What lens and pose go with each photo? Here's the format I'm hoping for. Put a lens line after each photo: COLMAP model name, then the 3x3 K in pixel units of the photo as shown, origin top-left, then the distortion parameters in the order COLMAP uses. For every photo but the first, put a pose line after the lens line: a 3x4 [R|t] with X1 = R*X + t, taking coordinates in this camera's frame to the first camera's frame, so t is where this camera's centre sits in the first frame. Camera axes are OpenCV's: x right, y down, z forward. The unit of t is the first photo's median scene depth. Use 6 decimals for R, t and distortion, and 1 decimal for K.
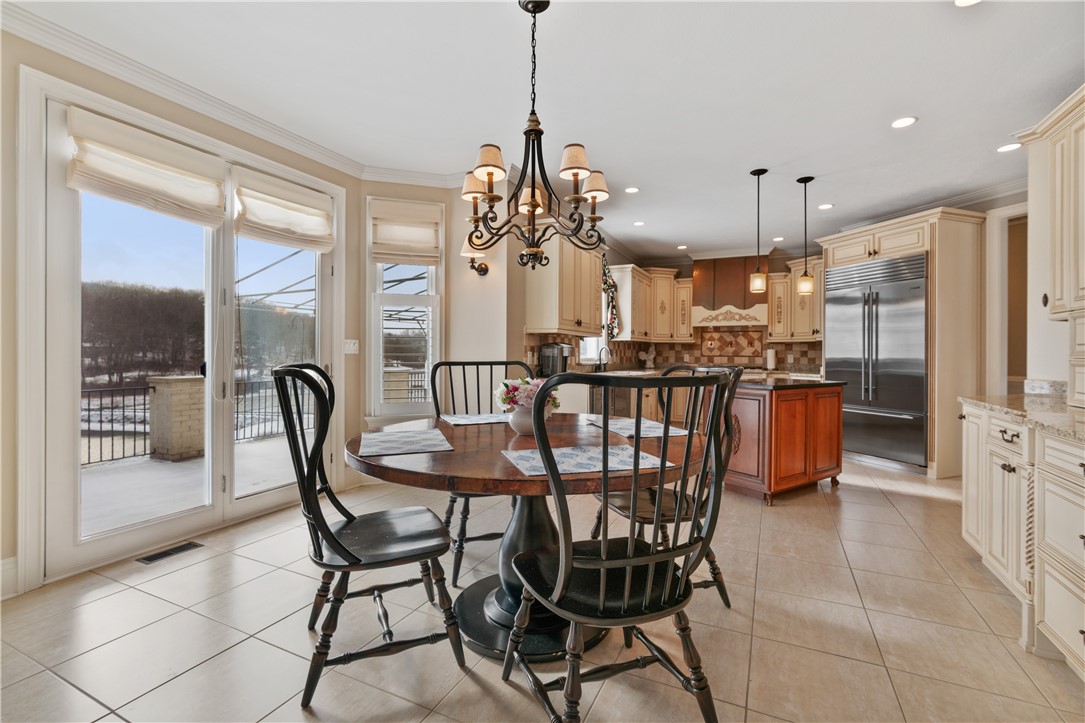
lens RADIAL K [[492.2, 0, 541.7], [0, 492.2, 356.8], [0, 0, 1]] dist [-0.000228, 0.001787]
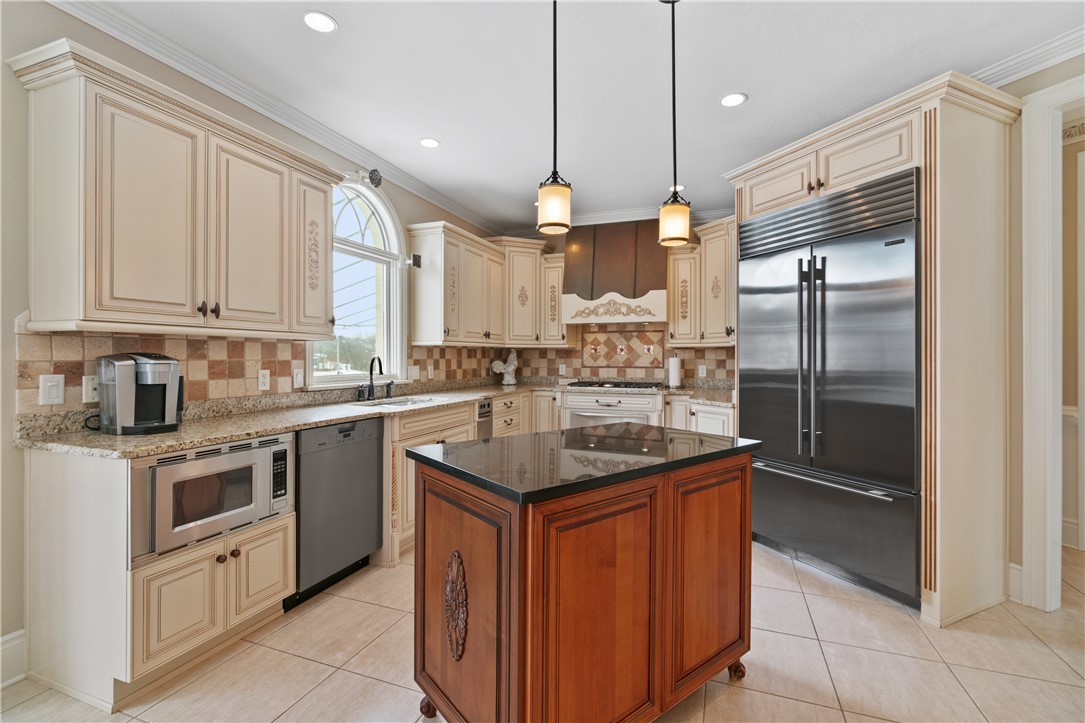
lens RADIAL K [[492.2, 0, 540.6], [0, 492.2, 357.4], [0, 0, 1]] dist [-0.000228, 0.001787]
pose [[0.996827, -0.004374, 0.079477, 0.227094], [0.004609, 0.999986, -0.002773, -0.014359], [-0.079464, 0.003131, 0.996833, 0.336444]]
